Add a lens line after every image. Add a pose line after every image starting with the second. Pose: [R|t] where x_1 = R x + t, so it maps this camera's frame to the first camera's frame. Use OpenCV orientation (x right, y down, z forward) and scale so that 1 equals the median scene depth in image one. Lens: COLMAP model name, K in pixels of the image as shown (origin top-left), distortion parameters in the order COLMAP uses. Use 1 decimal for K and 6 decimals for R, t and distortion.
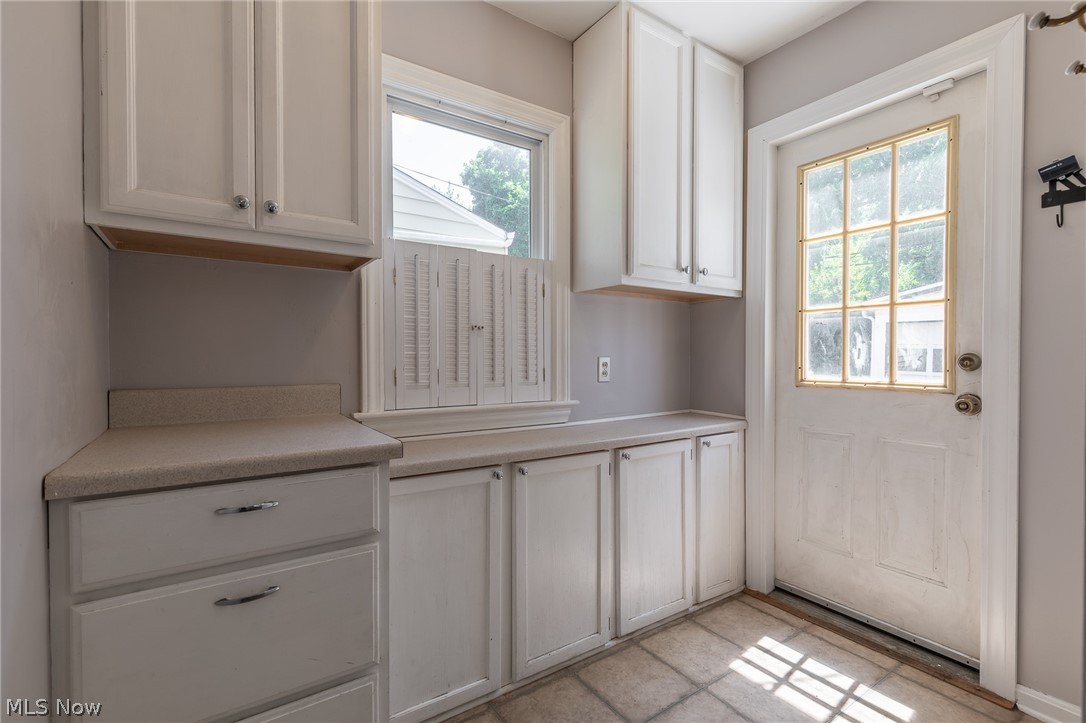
lens RADIAL K [[496.6, 0, 542.7], [0, 496.6, 362.6], [0, 0, 1]] dist [-0.001879, -0.000043]
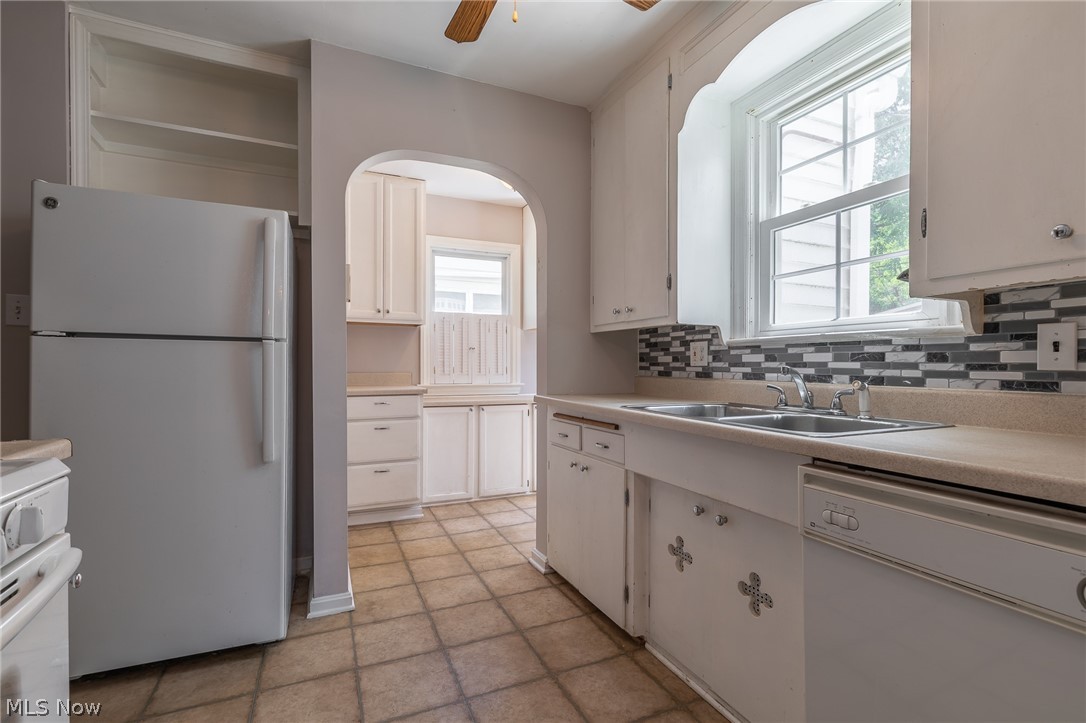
lens RADIAL K [[496.6, 0, 542.4], [0, 496.6, 363.2], [0, 0, 1]] dist [-0.001879, -0.000043]
pose [[0.985679, -0.000392, -0.168634, 0.659489], [-0.001950, 0.999904, -0.013720, 0.030136], [0.168623, 0.013852, 0.985583, -1.348938]]
